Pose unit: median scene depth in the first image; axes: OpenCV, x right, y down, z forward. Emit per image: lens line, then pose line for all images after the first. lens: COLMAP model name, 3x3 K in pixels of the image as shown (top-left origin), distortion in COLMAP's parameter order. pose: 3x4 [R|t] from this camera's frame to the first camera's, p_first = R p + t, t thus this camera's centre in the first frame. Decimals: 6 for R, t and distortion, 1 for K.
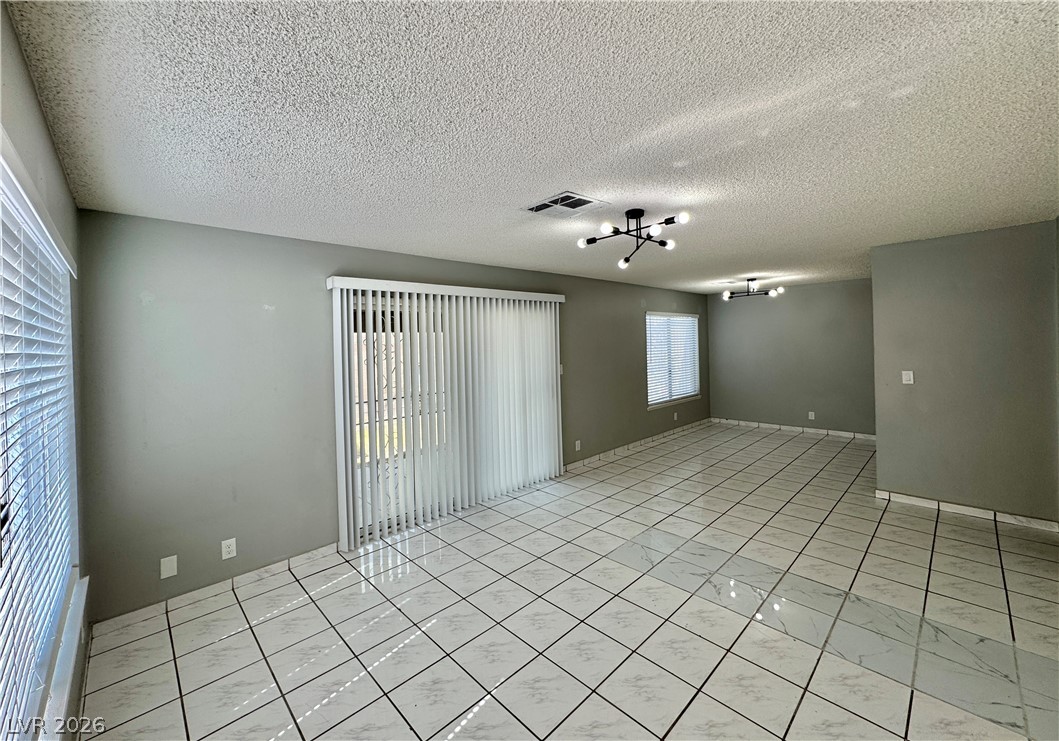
lens RADIAL K [[425.5, 0, 528.9], [0, 425.5, 343.8], [0, 0, 1]] dist [-0.000800, 0.000484]
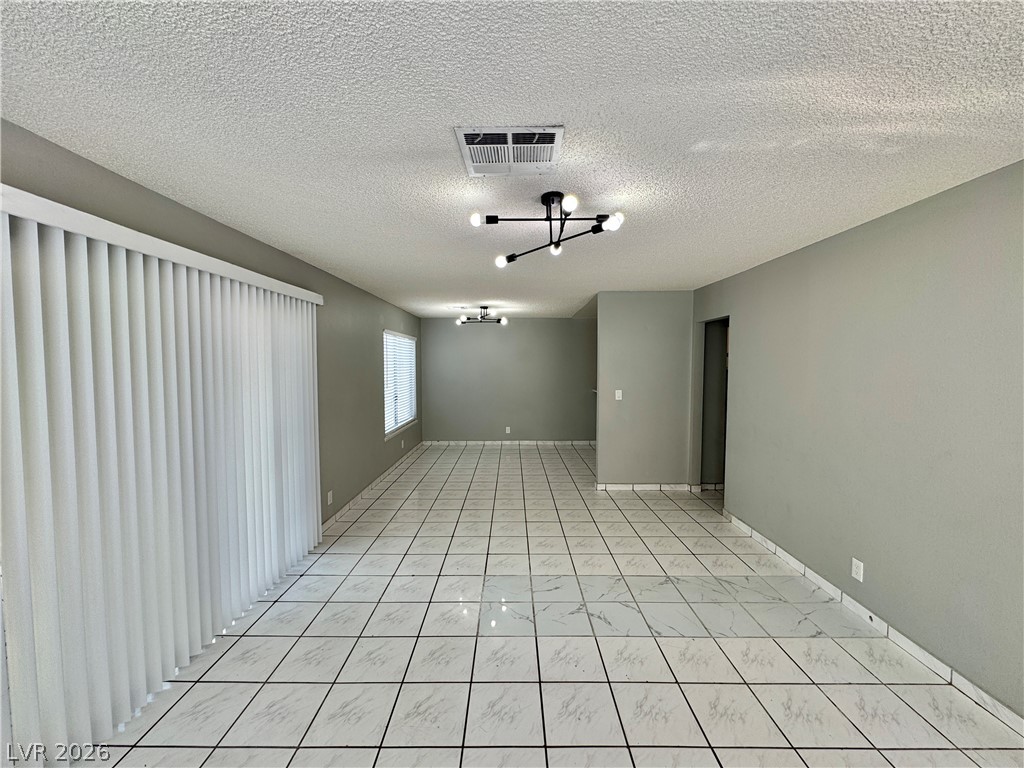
lens RADIAL K [[410.5, 0, 512.0], [0, 410.5, 384.0], [0, 0, 1]] dist [0.000198, 0.000147]
pose [[0.691936, -0.010005, 0.721890, -0.223282], [-0.016061, 0.999443, 0.029246, 0.011727], [-0.721780, -0.031831, 0.691390, 0.318314]]
